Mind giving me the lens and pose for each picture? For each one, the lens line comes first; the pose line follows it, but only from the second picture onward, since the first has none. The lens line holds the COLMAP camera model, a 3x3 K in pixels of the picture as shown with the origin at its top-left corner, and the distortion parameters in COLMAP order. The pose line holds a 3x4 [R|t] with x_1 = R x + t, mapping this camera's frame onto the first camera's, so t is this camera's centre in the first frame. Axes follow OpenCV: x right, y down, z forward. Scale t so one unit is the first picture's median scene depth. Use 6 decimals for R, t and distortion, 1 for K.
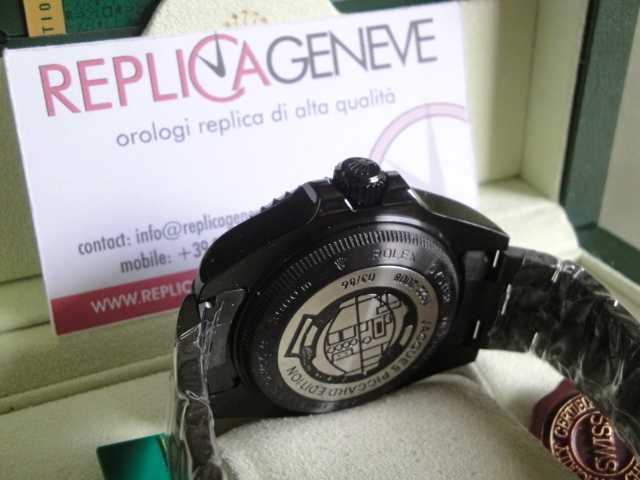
lens RADIAL K [[1003.8, 0, 324.0], [0, 1003.8, 240.2], [0, 0, 1]] dist [0.111529, 0.000000]
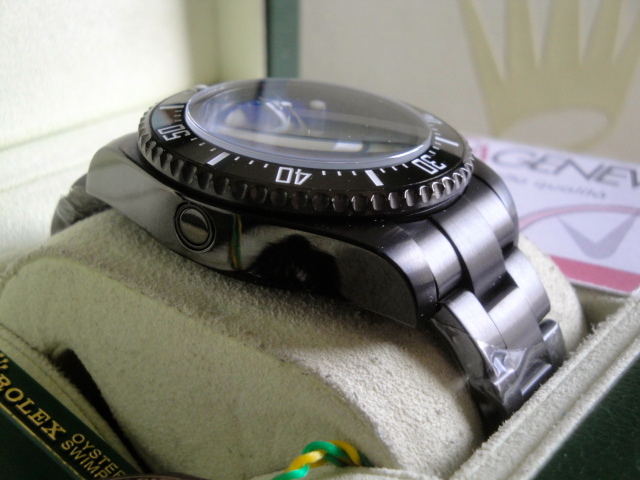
lens RADIAL K [[1003.8, 0, 318.2], [0, 1003.8, 245.0], [0, 0, 1]] dist [0.111529, 0.000000]
pose [[0.642297, -0.122200, -0.756652, 0.627414], [-0.721231, 0.237730, -0.650623, 0.683741], [0.259385, 0.963614, 0.064559, 1.000060]]
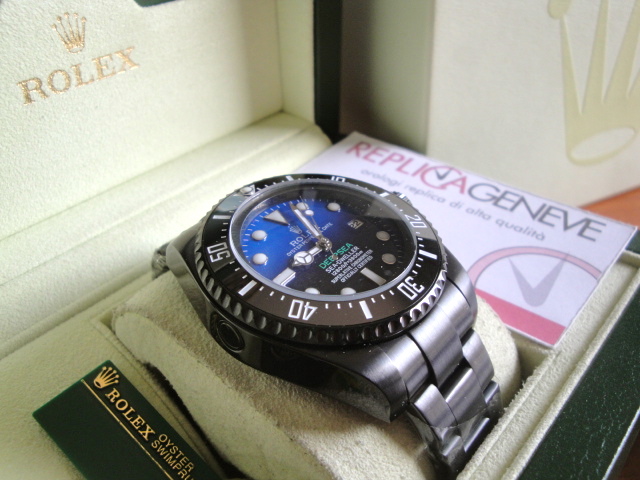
lens RADIAL K [[591.4, 0, 321.7], [0, 591.4, 243.1], [0, 0, 1]] dist [-0.071470, 0.000000]
pose [[0.583145, 0.077457, -0.808667, 0.539108], [-0.777204, 0.342900, -0.527611, 0.495250], [0.236424, 0.936173, 0.260160, 0.819256]]
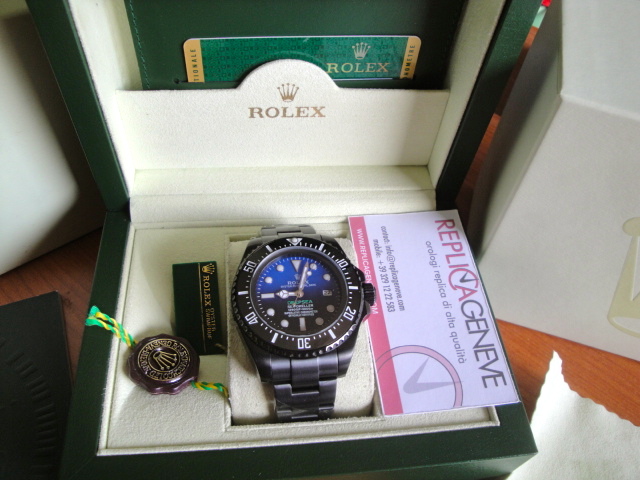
lens RADIAL K [[525.7, 0, 316.4], [0, 525.7, 241.8], [0, 0, 1]] dist [-0.157359, 0.109344]
pose [[-0.029617, 0.497795, -0.866789, 0.863616], [-0.989199, -0.139139, -0.046107, 0.217234], [-0.143556, 0.856061, 0.496540, 0.406432]]
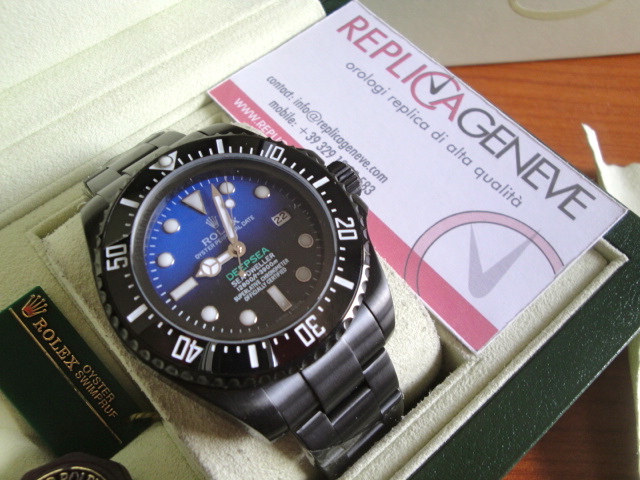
lens RADIAL K [[591.4, 0, 323.1], [0, 591.4, 238.7], [0, 0, 1]] dist [-0.071470, 0.000000]
pose [[0.492531, 0.495166, -0.715698, 0.486040], [-0.859352, 0.406709, -0.310004, 0.284434], [0.137578, 0.767723, 0.625838, 0.645075]]
